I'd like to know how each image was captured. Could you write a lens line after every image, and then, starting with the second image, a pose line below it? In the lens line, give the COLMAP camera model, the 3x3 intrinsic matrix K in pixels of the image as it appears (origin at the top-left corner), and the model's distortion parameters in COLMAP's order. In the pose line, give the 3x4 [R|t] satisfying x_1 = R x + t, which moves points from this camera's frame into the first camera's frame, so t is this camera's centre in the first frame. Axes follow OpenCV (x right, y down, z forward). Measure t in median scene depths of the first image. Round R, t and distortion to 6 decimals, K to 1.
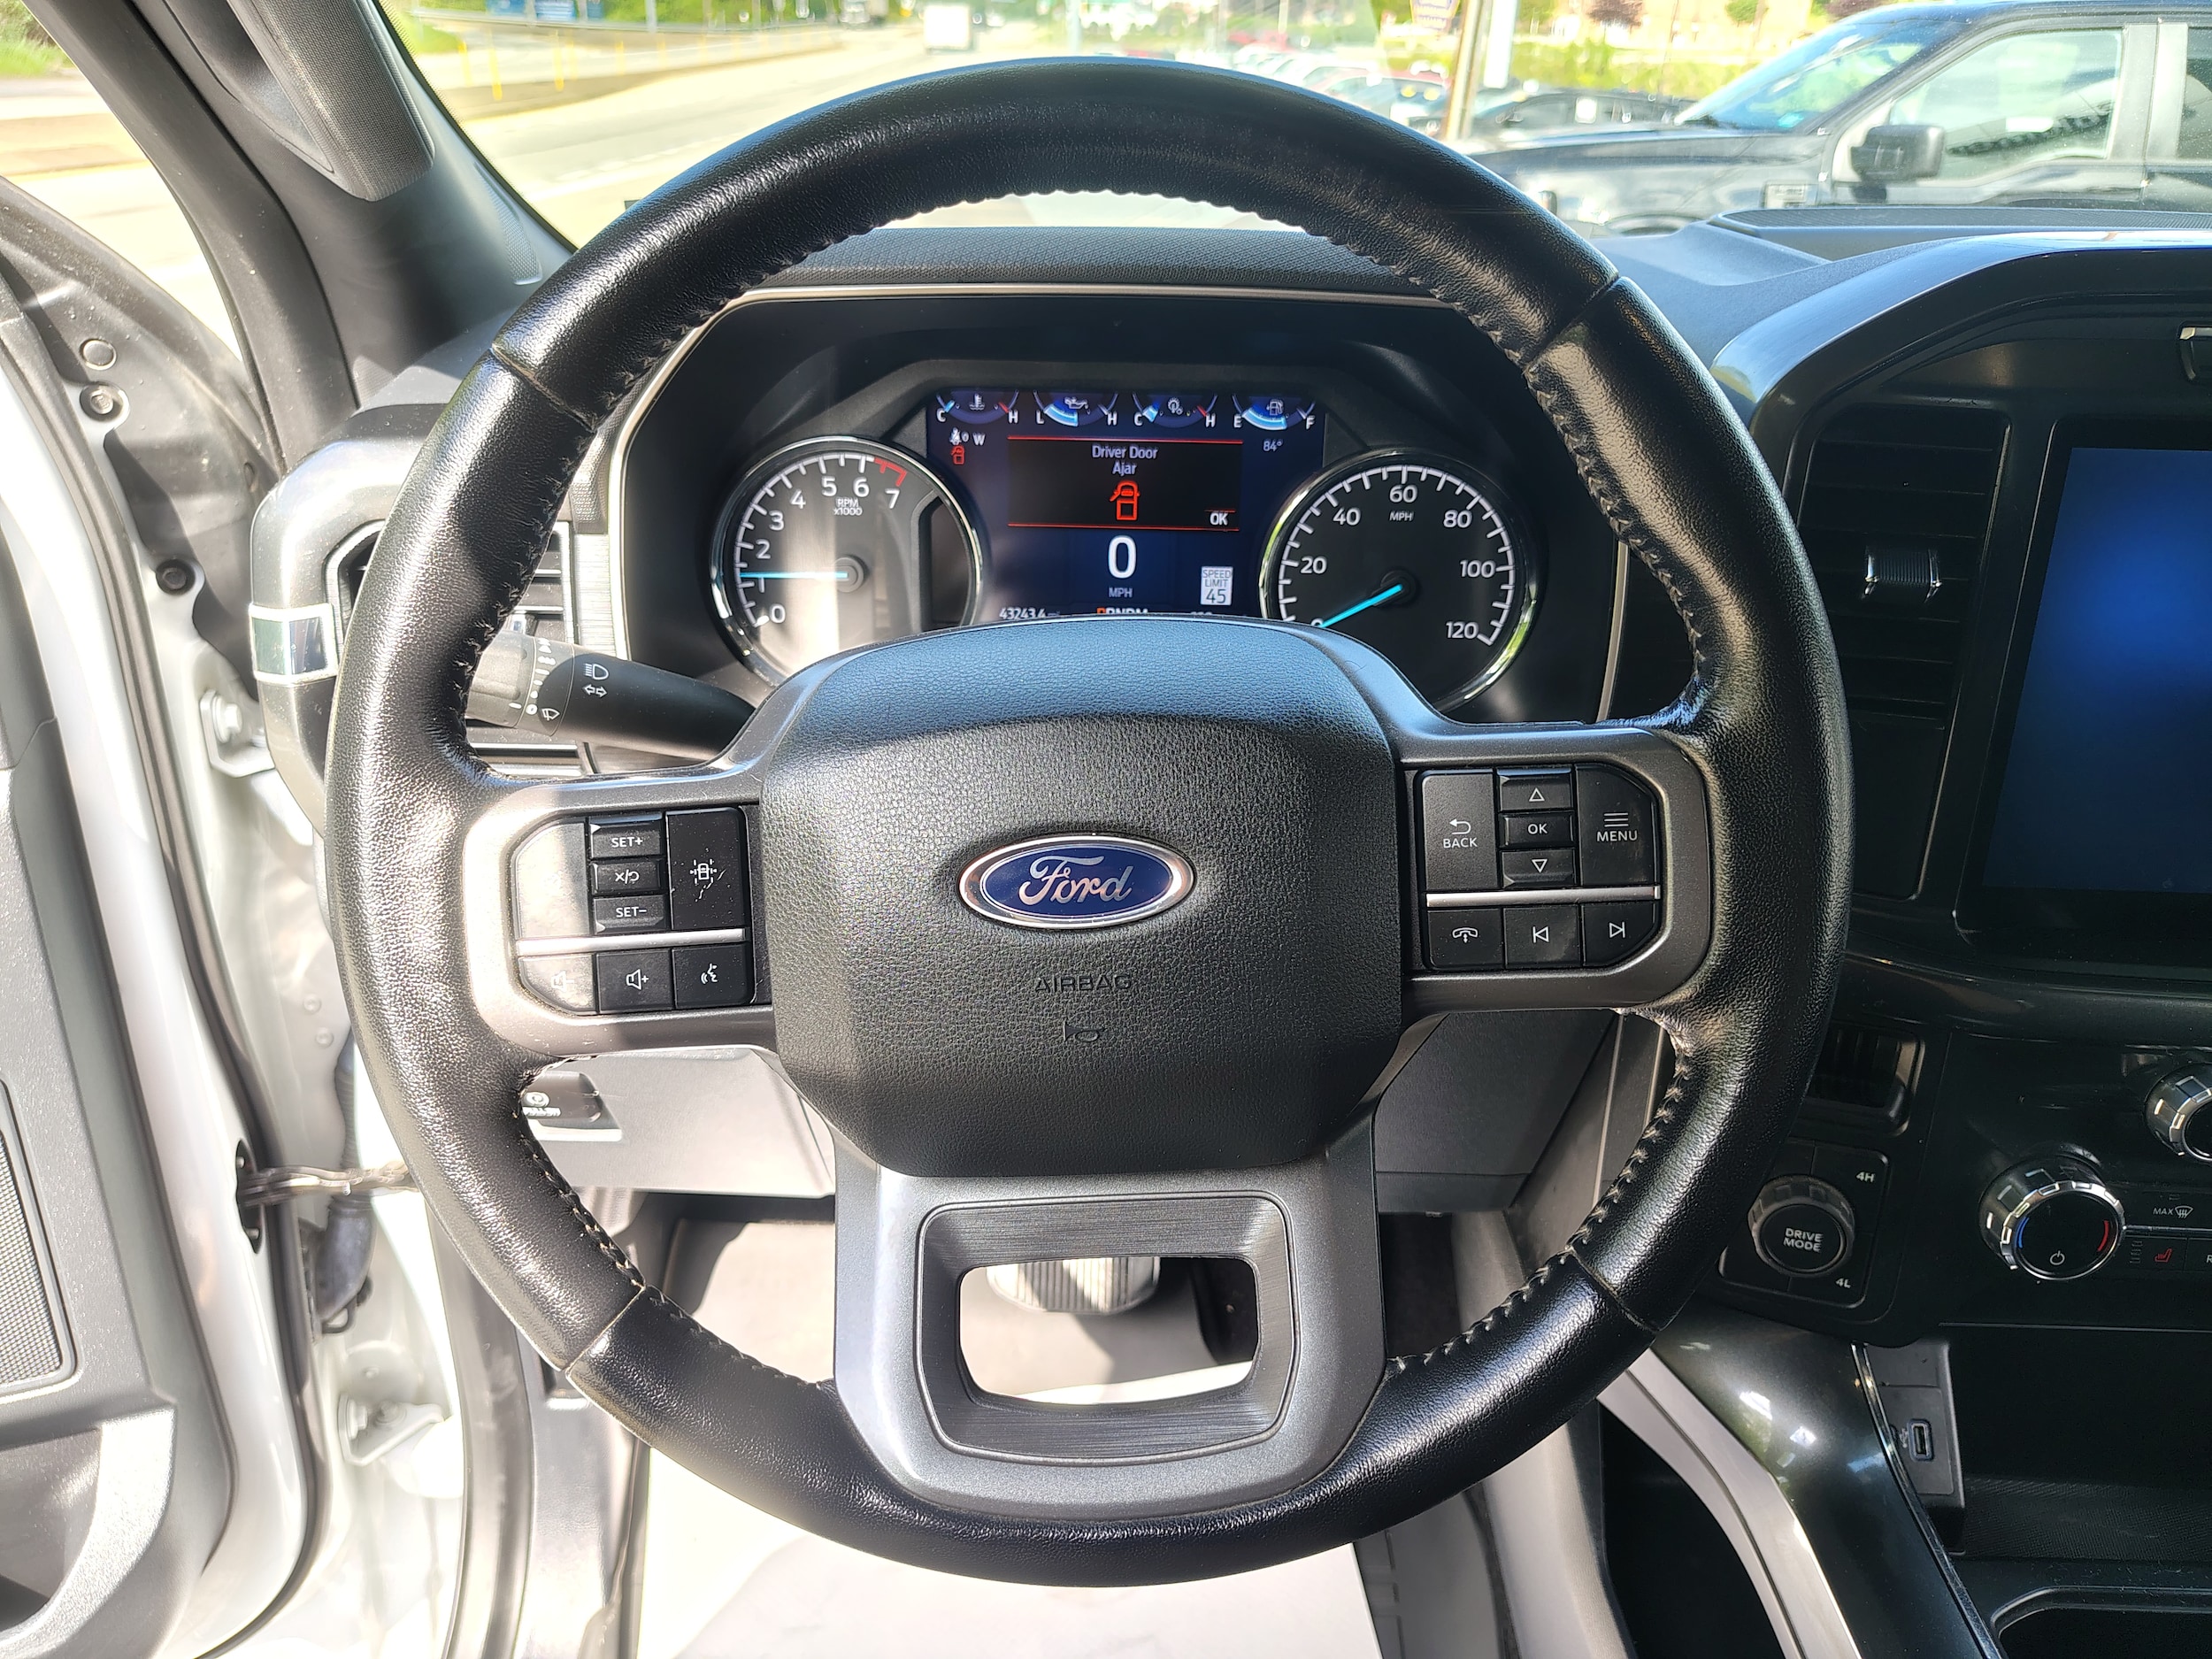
lens RADIAL K [[1647.6, 0, 1104.7], [0, 1647.6, 830.8], [0, 0, 1]] dist [-0.006083, 0.003031]
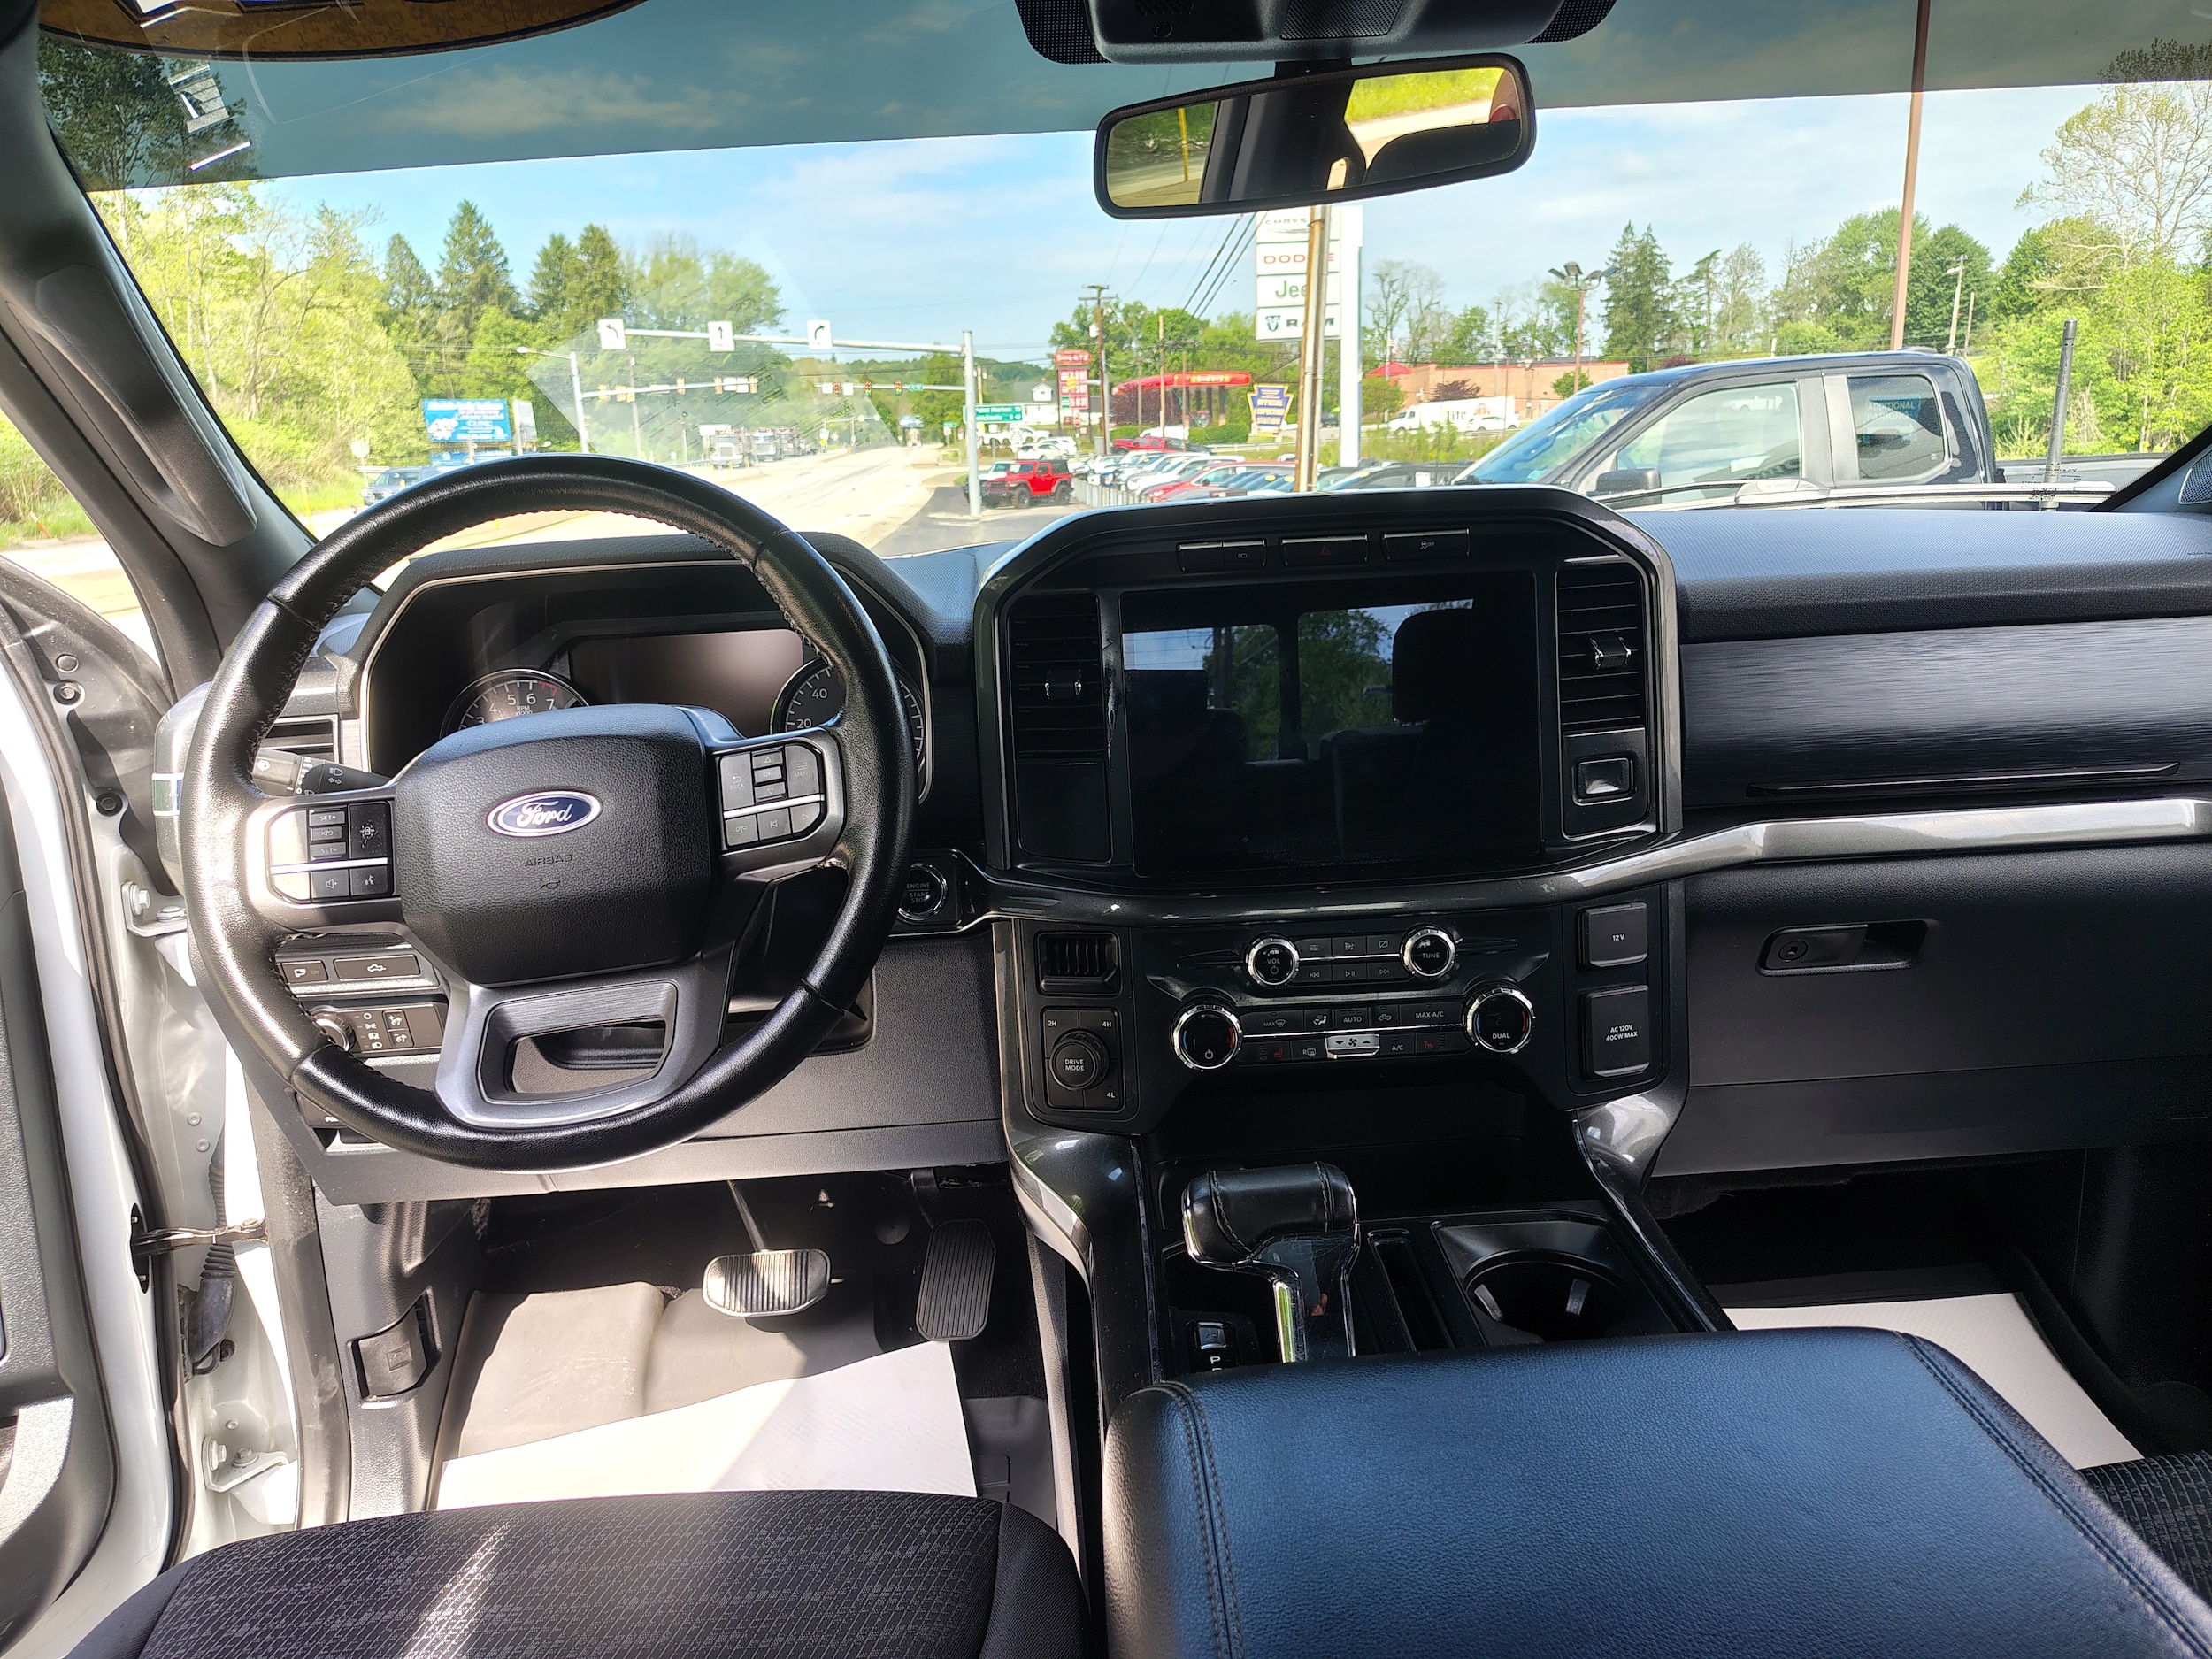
lens RADIAL K [[1502.9, 0, 1094.0], [0, 1502.9, 812.5], [0, 0, 1]] dist [0.037099, -0.037558]
pose [[0.995056, -0.074593, 0.065564, 0.286956], [0.087353, 0.971468, -0.220496, 0.266955], [-0.047246, 0.225133, 0.973182, -0.471113]]
